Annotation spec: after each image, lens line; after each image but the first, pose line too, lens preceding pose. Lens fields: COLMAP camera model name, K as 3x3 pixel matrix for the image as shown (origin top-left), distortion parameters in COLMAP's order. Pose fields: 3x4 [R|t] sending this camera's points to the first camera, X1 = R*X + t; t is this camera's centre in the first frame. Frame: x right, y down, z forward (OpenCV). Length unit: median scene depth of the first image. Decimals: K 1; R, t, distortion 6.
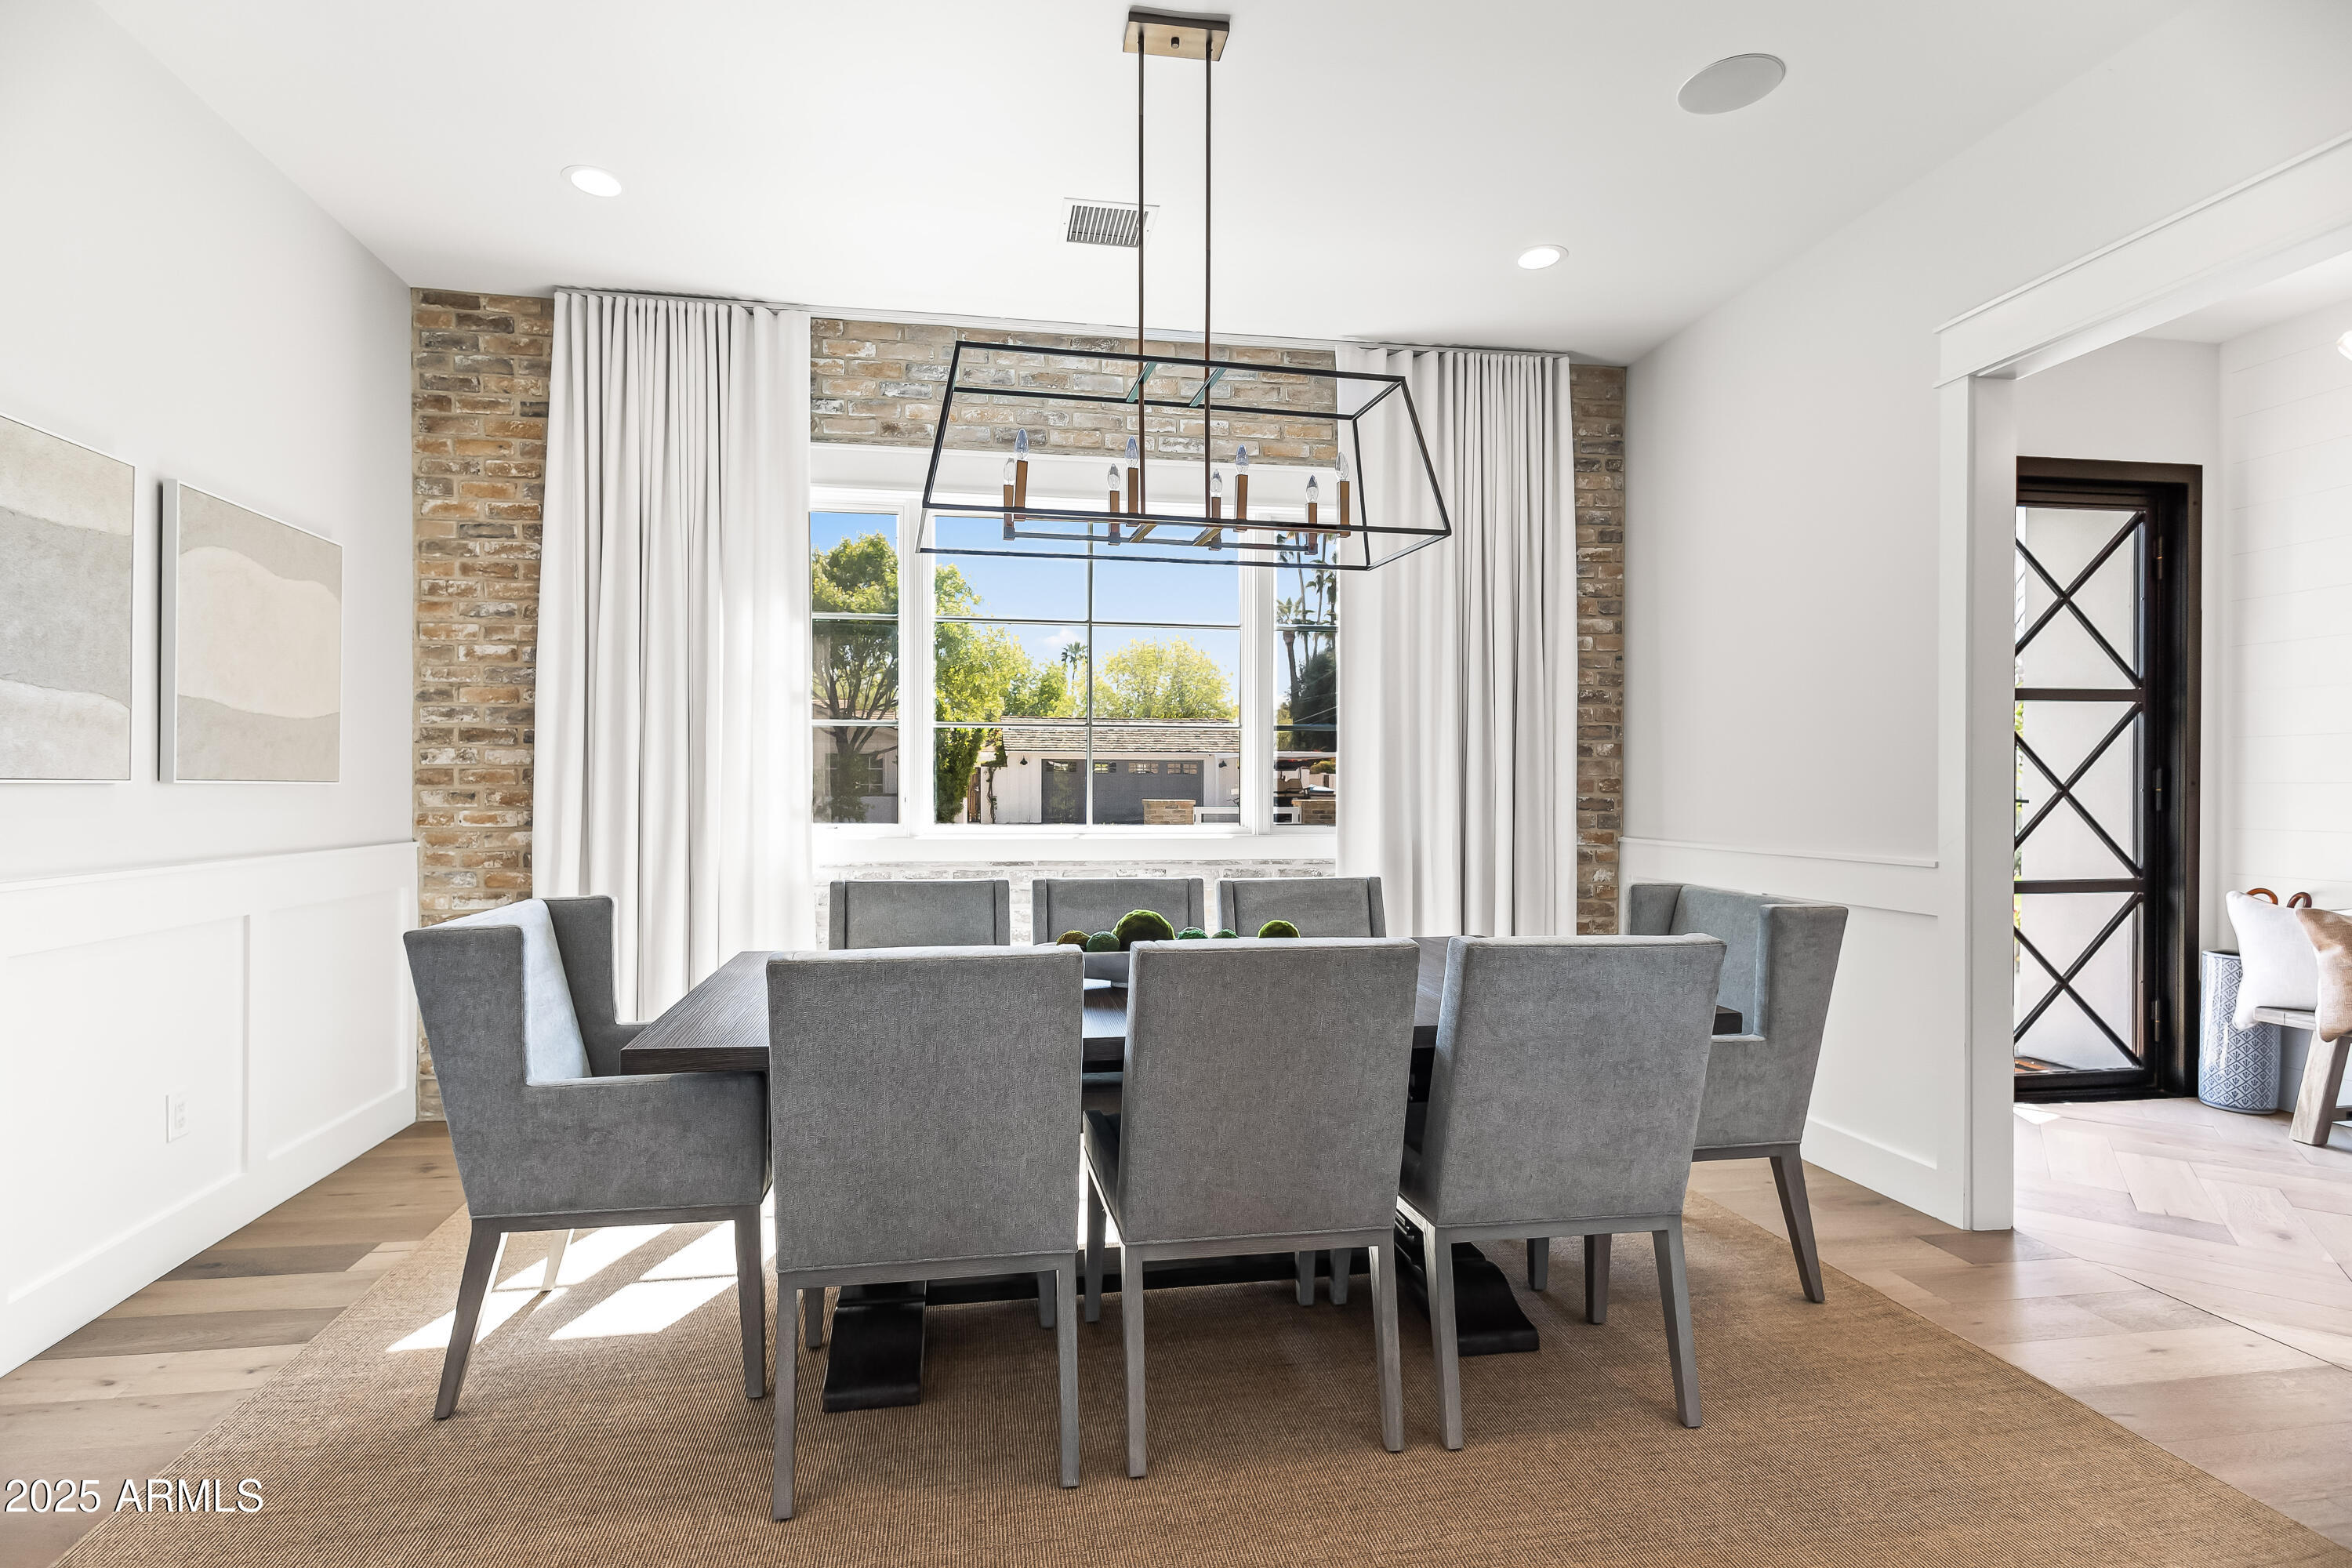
lens RADIAL K [[1126.4, 0, 1157.2], [0, 1126.4, 790.9], [0, 0, 1]] dist [0.003920, 0.000054]
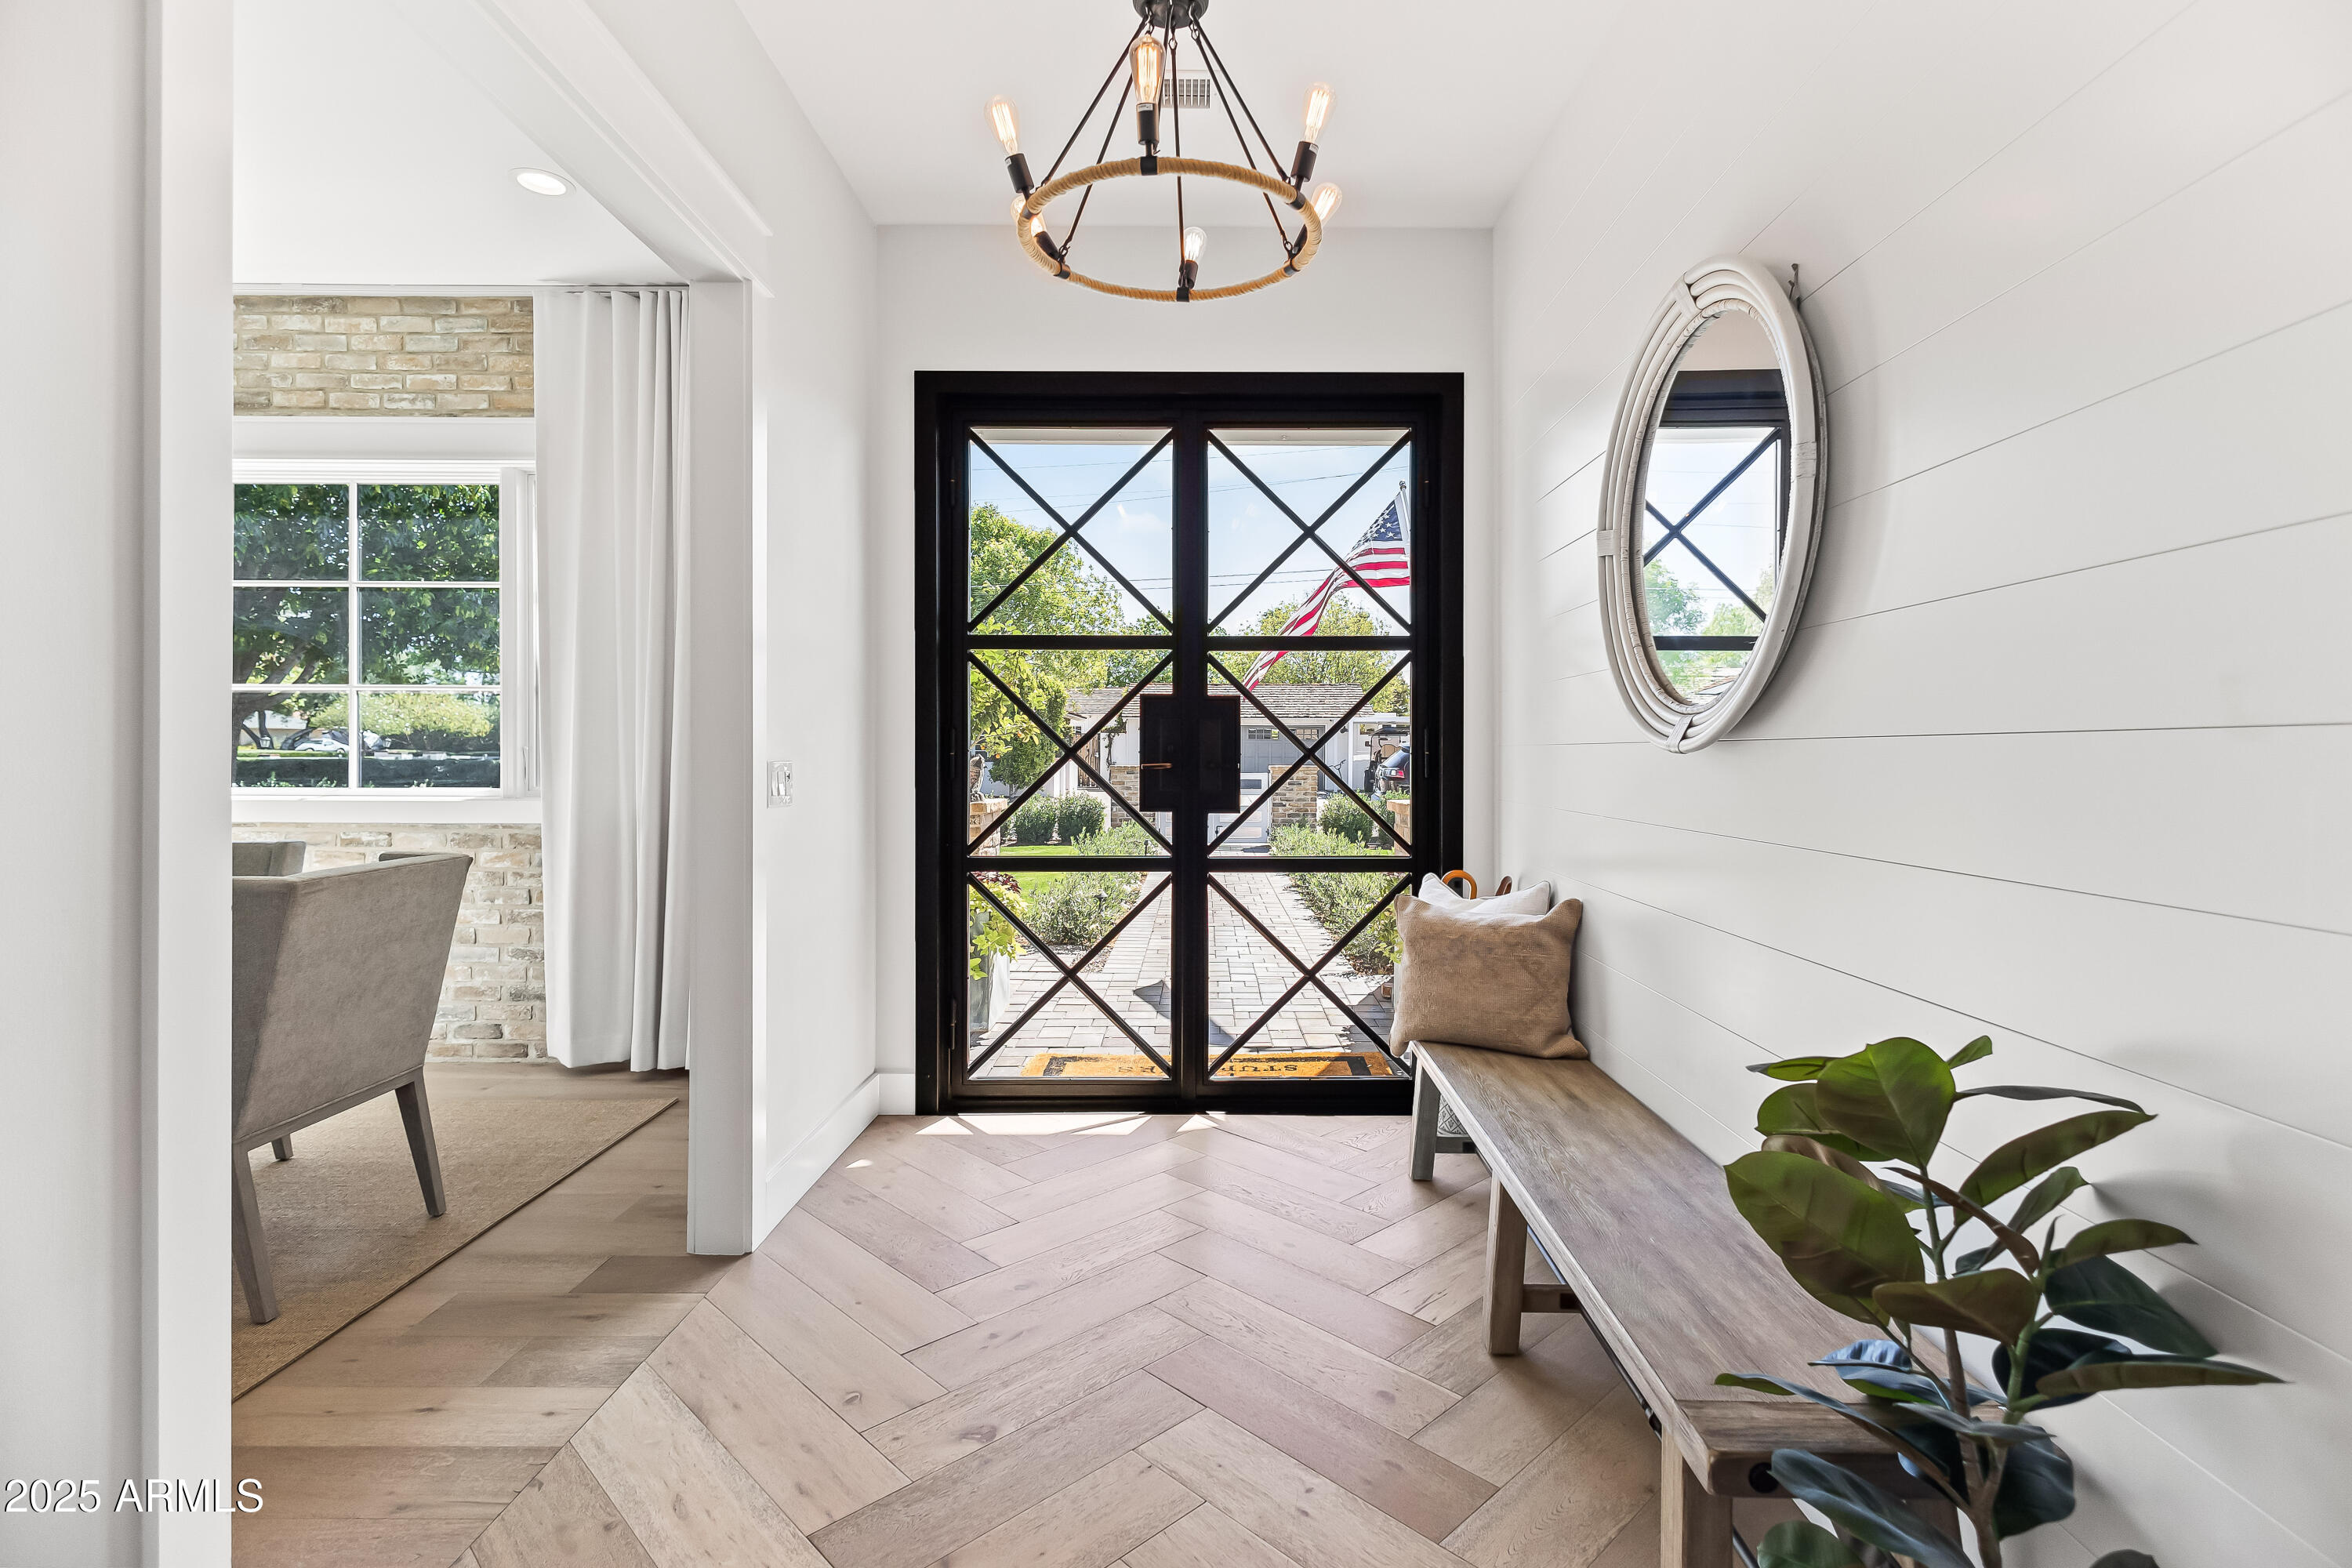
lens RADIAL K [[1126.4, 0, 1184.4], [0, 1126.4, 760.2], [0, 0, 1]] dist [0.003920, 0.000054]
pose [[0.987327, 0.001736, -0.158691, 0.860016], [-0.001311, 0.999995, 0.002781, 0.002169], [0.158695, -0.002537, 0.987324, 0.138759]]
